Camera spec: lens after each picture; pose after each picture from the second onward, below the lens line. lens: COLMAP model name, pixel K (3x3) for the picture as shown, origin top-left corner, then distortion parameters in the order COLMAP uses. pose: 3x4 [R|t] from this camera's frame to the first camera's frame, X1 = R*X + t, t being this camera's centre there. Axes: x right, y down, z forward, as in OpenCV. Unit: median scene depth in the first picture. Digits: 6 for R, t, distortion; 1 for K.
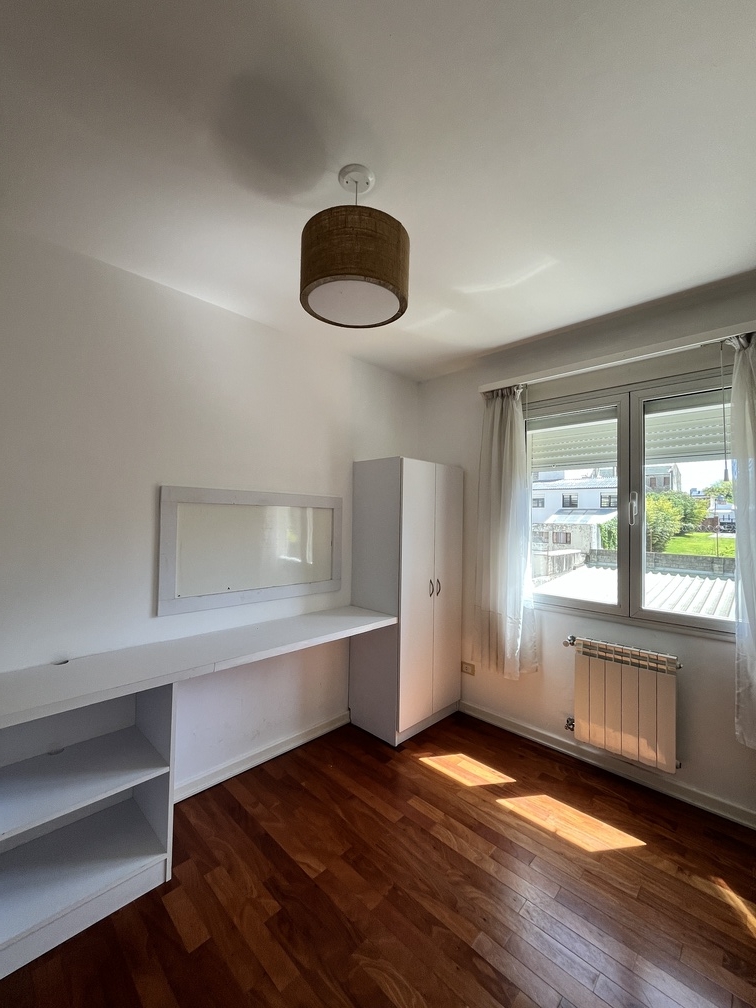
lens RADIAL K [[404.9, 0, 377.0], [0, 404.9, 503.9], [0, 0, 1]] dist [-0.002478, -0.000311]
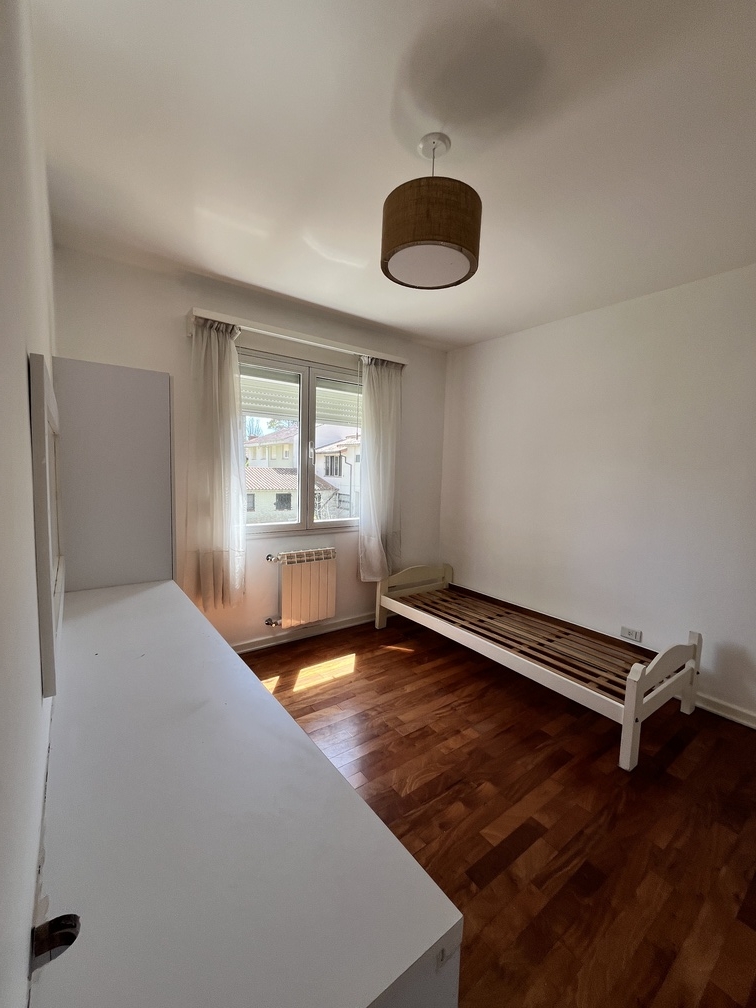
lens RADIAL K [[404.9, 0, 375.1], [0, 404.9, 502.7], [0, 0, 1]] dist [-0.002478, -0.000311]
pose [[0.158649, -0.090524, 0.983176, -0.741796], [-0.054136, 0.993492, 0.100210, 0.029327], [-0.985850, -0.069123, 0.152716, 0.556072]]
